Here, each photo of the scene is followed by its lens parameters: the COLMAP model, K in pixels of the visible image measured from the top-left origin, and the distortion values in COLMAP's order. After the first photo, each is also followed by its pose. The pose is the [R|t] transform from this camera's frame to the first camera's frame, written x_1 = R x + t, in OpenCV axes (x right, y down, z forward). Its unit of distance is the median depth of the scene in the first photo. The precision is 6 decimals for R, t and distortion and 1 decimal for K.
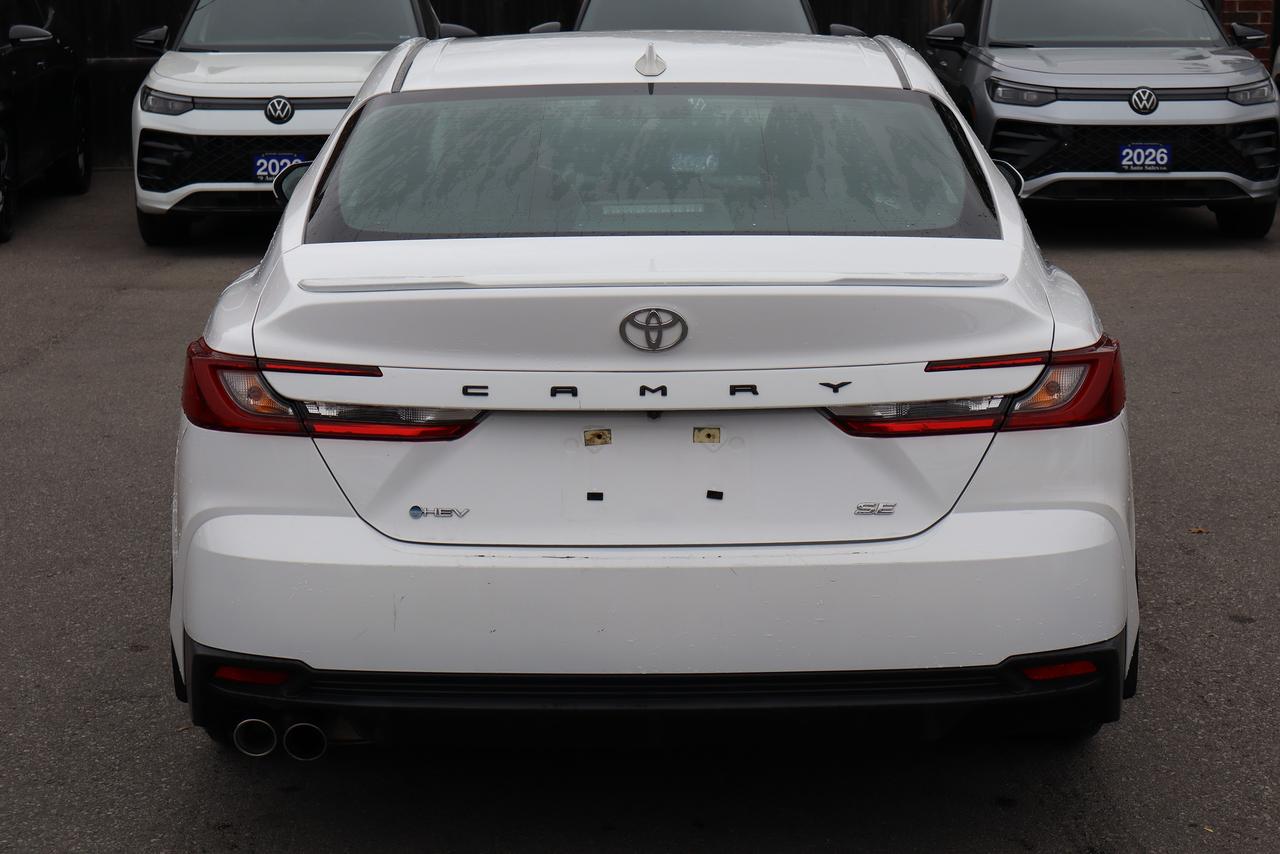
lens RADIAL K [[2428.1, 0, 640.0], [0, 2428.1, 427.0], [0, 0, 1]] dist [0.060506, 0.118858]
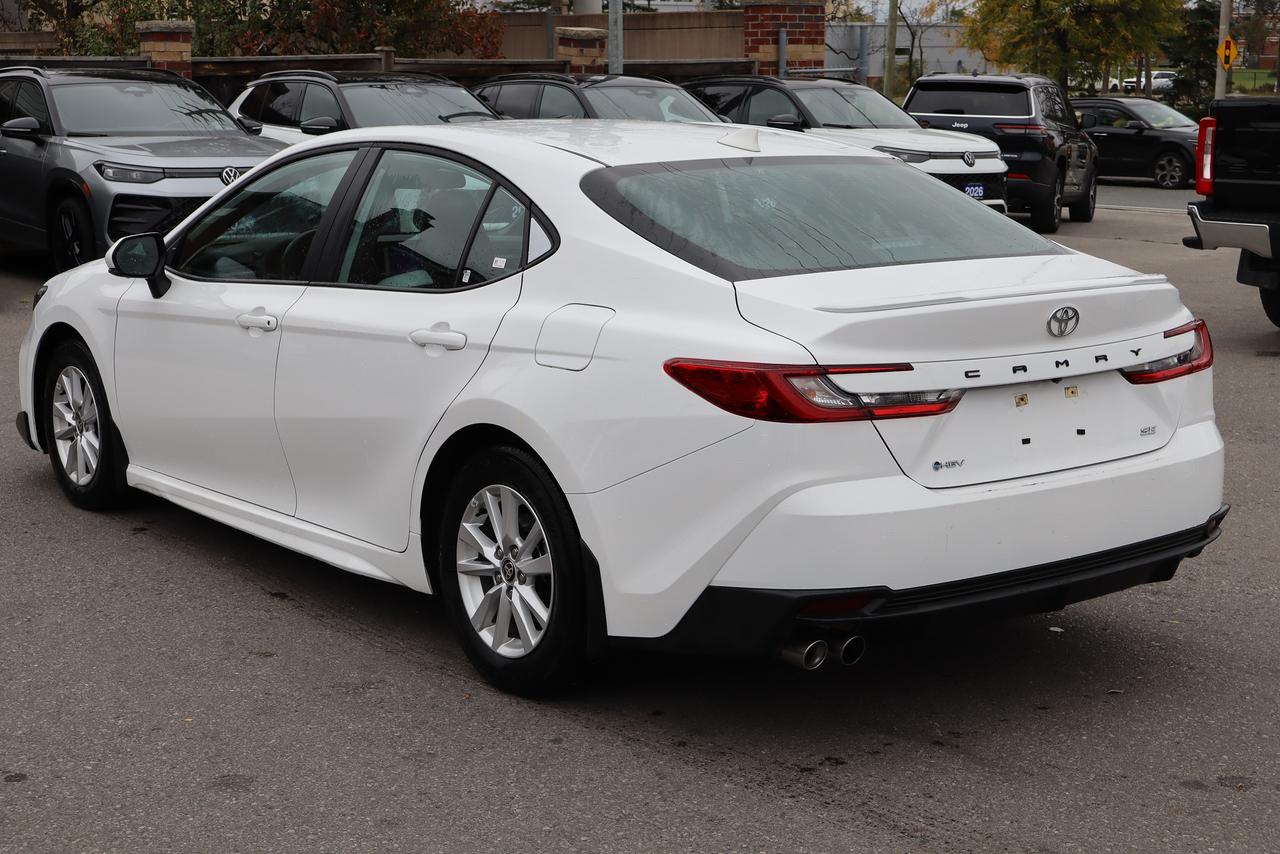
lens RADIAL K [[1954.4, 0, 640.0], [0, 1954.4, 427.0], [0, 0, 1]] dist [-0.030854, -0.028714]
pose [[0.795375, -0.098509, 0.598059, -0.886022], [0.102494, 0.994354, 0.027474, -0.034723], [-0.597389, 0.039445, 0.800981, 0.210258]]
